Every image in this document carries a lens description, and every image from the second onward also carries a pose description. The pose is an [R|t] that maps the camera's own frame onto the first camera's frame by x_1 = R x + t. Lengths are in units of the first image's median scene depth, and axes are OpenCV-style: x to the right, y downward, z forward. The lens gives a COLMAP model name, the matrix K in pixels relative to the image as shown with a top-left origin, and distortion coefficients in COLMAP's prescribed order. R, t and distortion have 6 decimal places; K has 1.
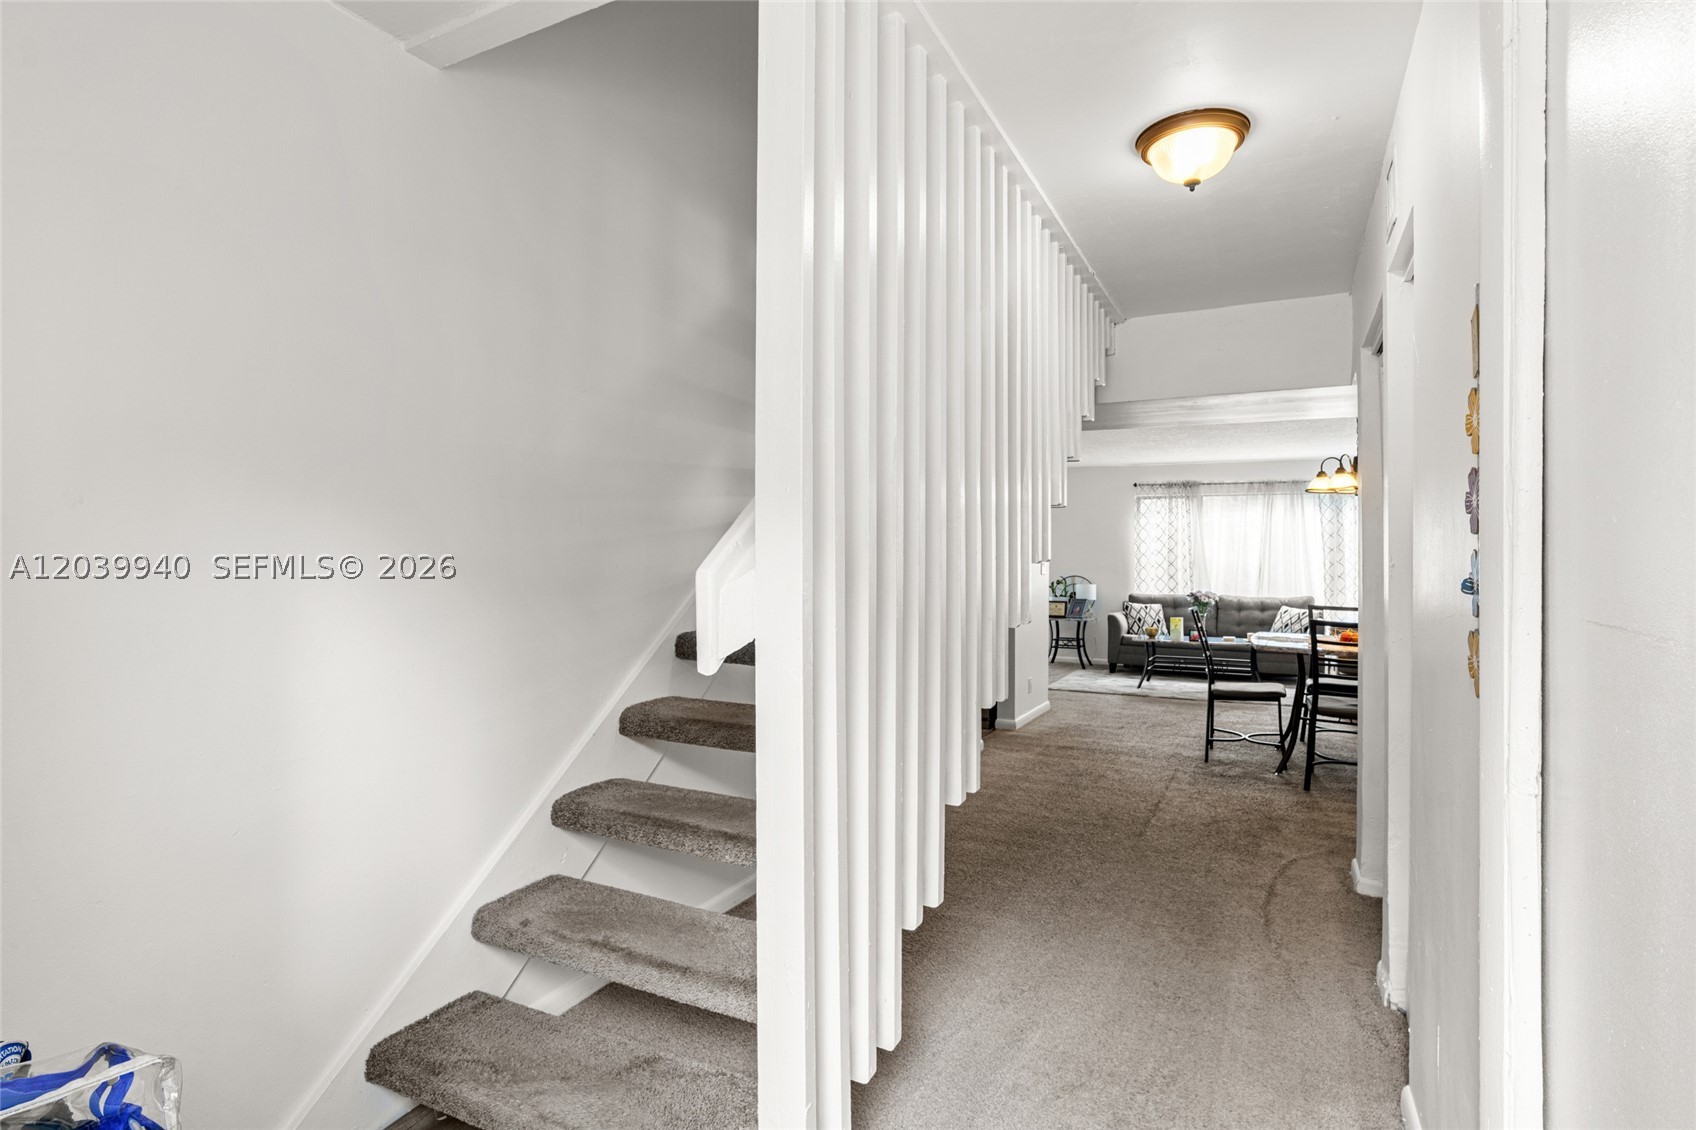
lens RADIAL K [[851.8, 0, 849.5], [0, 851.8, 539.2], [0, 0, 1]] dist [0.000365, 0.000012]
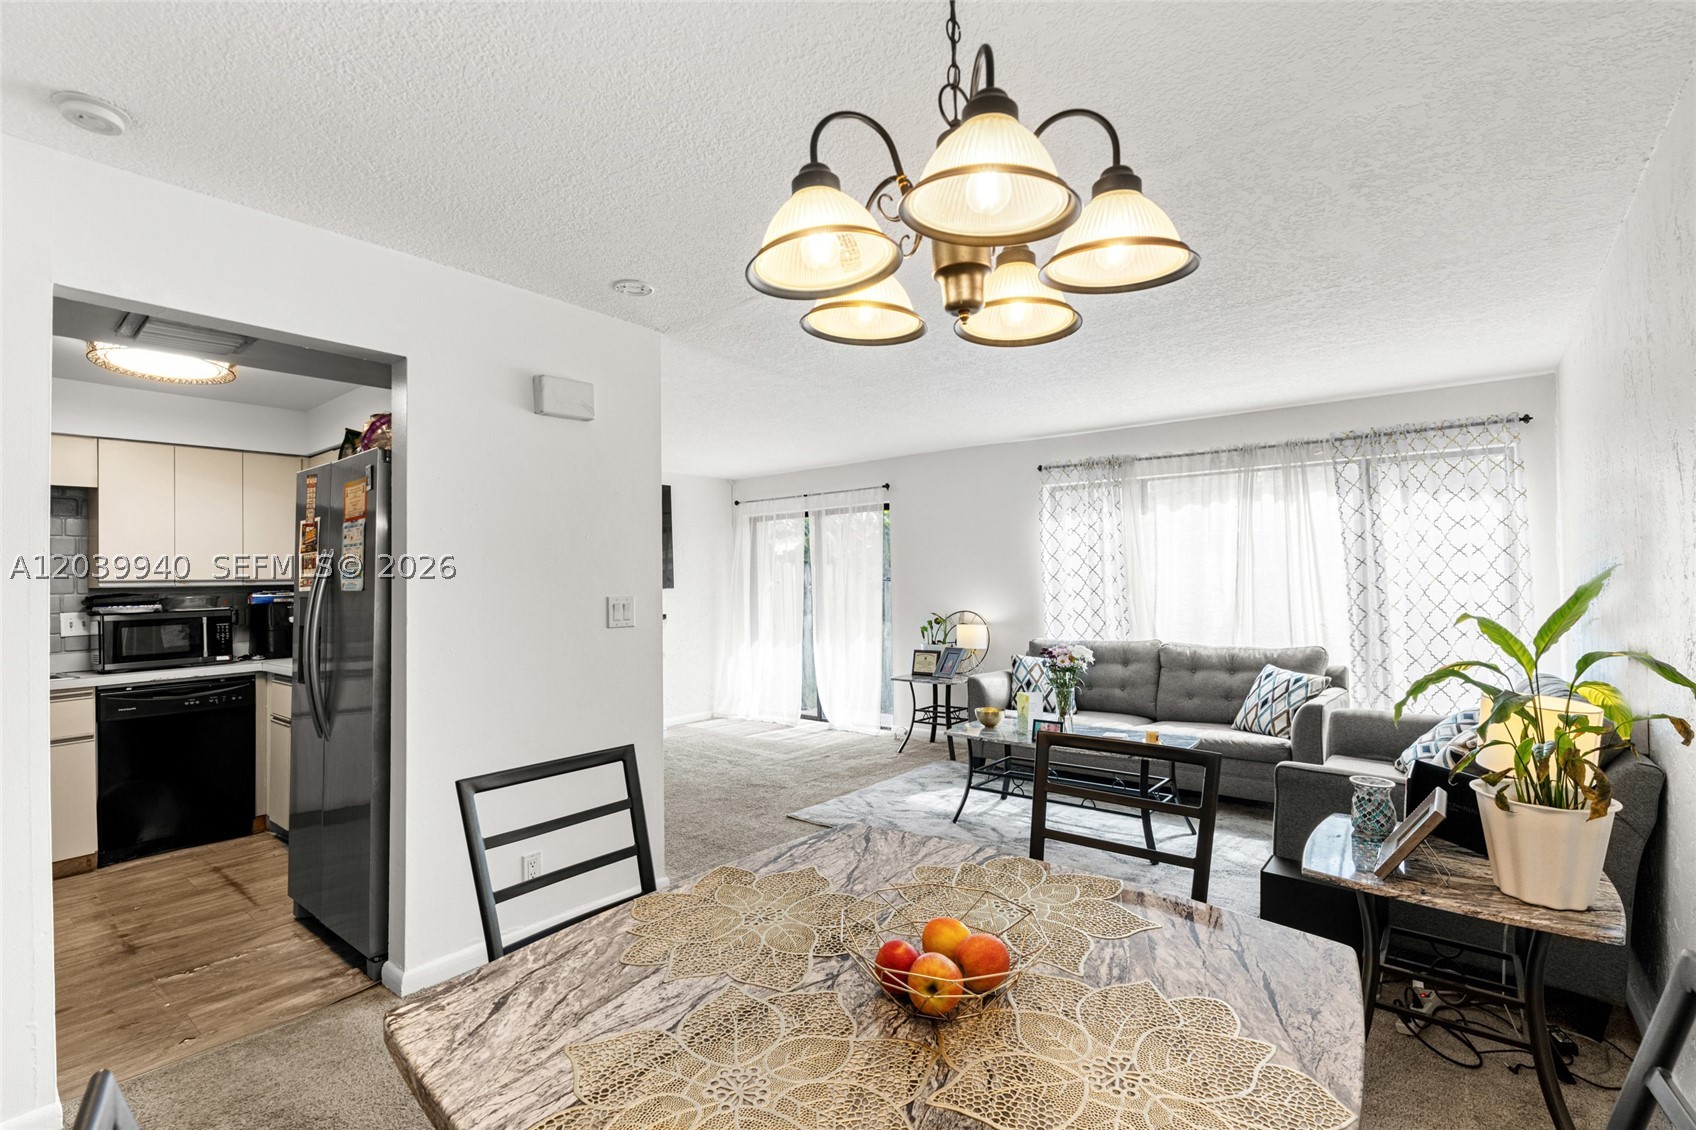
lens RADIAL K [[766.6, 0, 869.7], [0, 766.6, 559.5], [0, 0, 1]] dist [-0.000004, 0.000323]
pose [[0.982852, -0.026032, -0.182549, 0.329782], [0.024341, 0.999638, -0.011497, 0.008438], [0.182783, 0.006857, 0.983129, 0.435253]]
